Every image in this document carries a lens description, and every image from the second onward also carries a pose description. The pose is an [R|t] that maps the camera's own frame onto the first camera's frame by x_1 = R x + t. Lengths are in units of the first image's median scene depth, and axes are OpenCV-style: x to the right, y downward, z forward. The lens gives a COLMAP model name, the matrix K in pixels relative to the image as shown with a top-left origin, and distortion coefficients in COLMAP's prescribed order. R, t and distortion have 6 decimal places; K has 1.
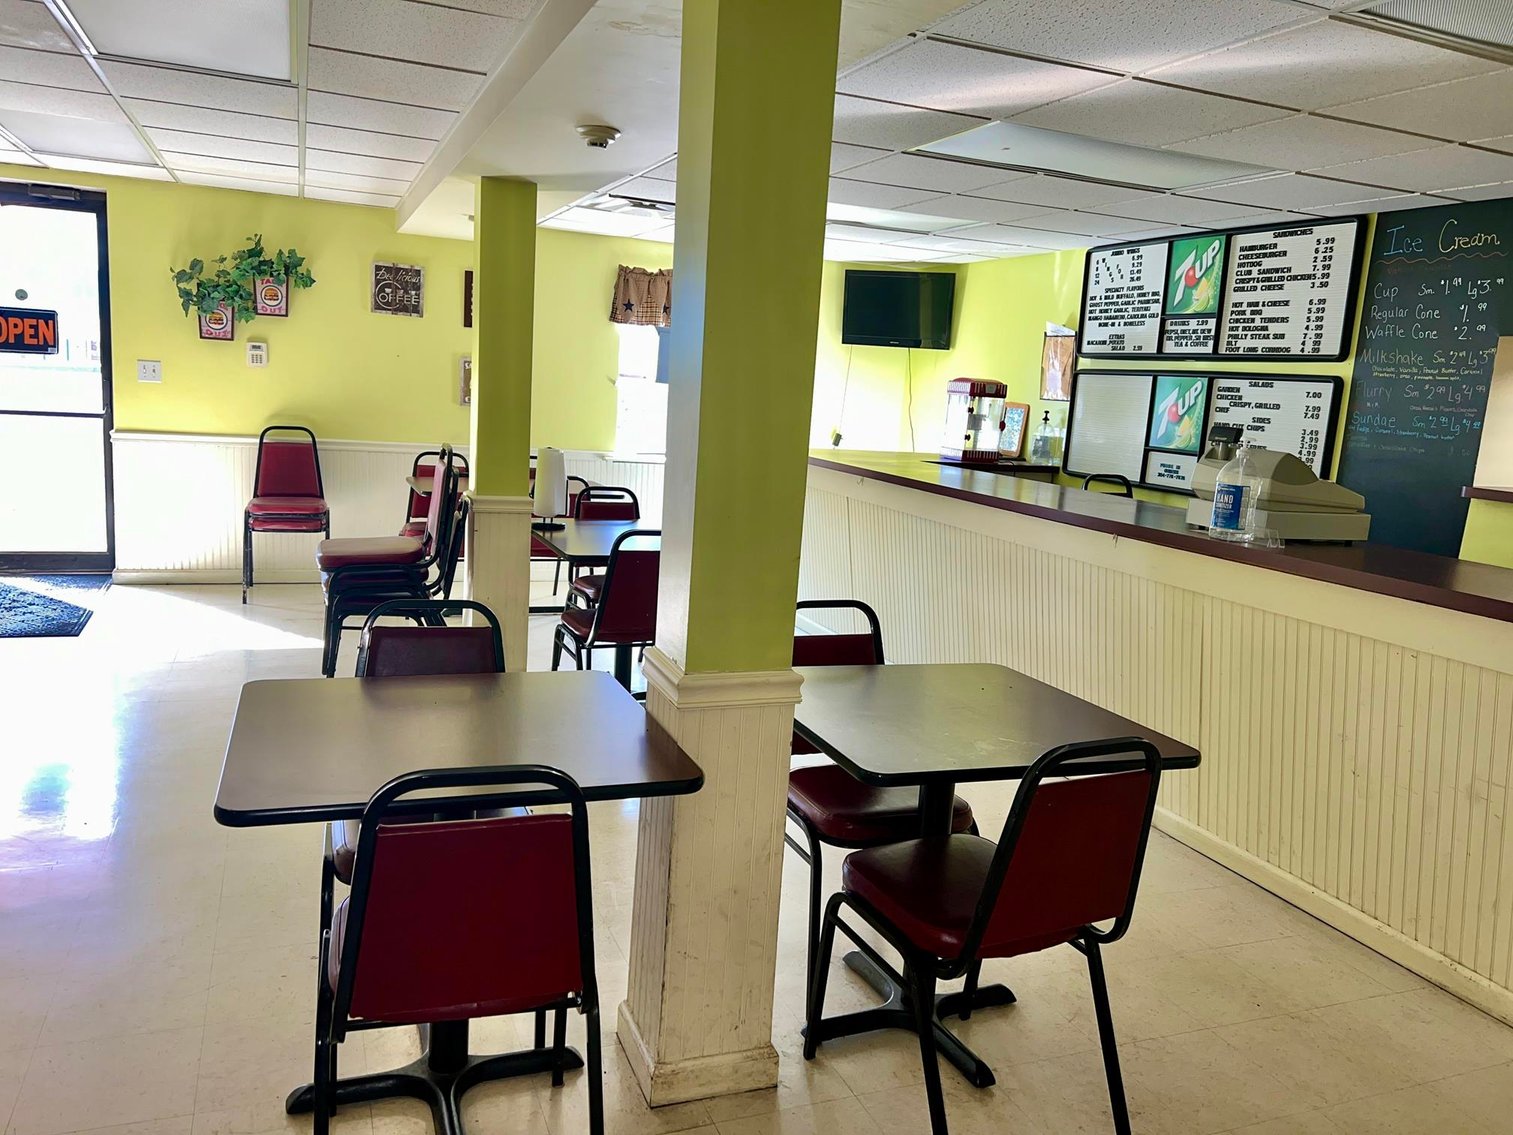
lens RADIAL K [[1138.4, 0, 756.5], [0, 1138.4, 567.5], [0, 0, 1]] dist [0.059532, -0.079427]
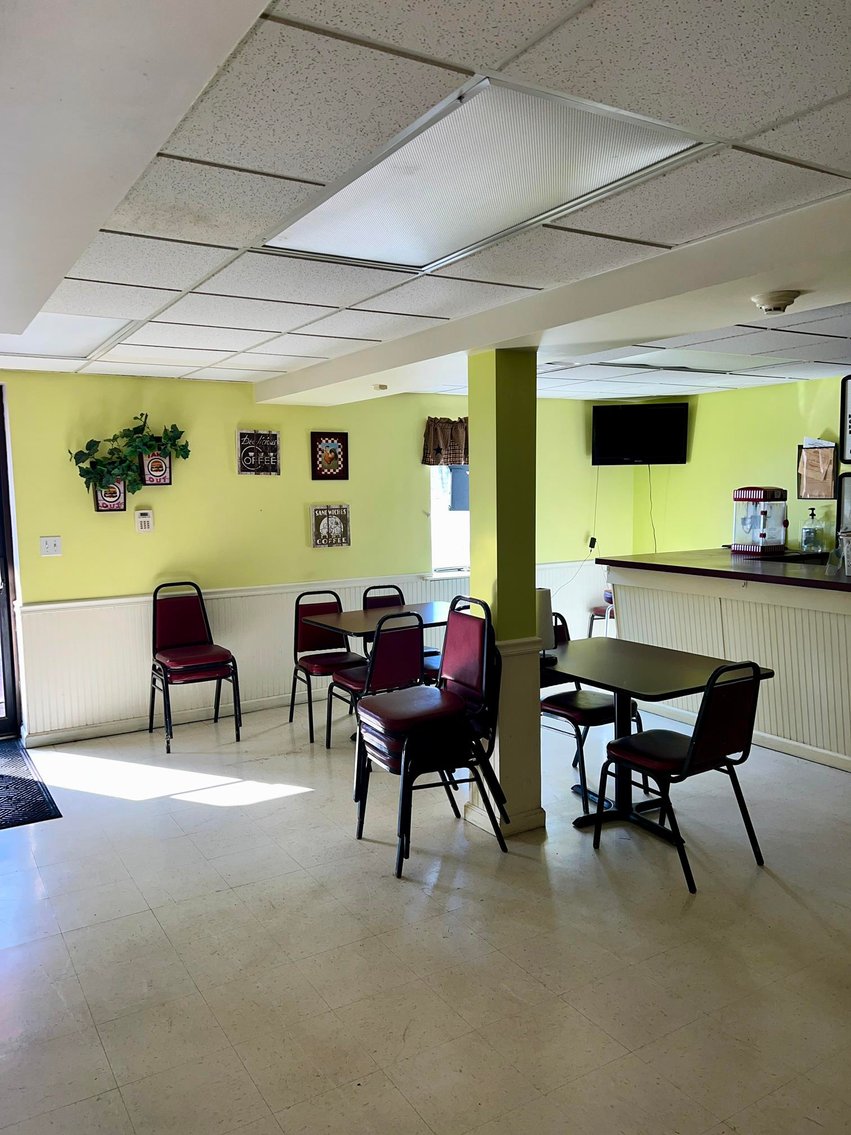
lens RADIAL K [[854.0, 0, 407.9], [0, 854.0, 572.4], [0, 0, 1]] dist [0.059532, -0.079427]
pose [[0.983892, -0.098337, 0.149284, -0.378295], [0.107107, 0.992893, -0.051872, -0.079689], [-0.143122, 0.067026, 0.987433, 0.182692]]
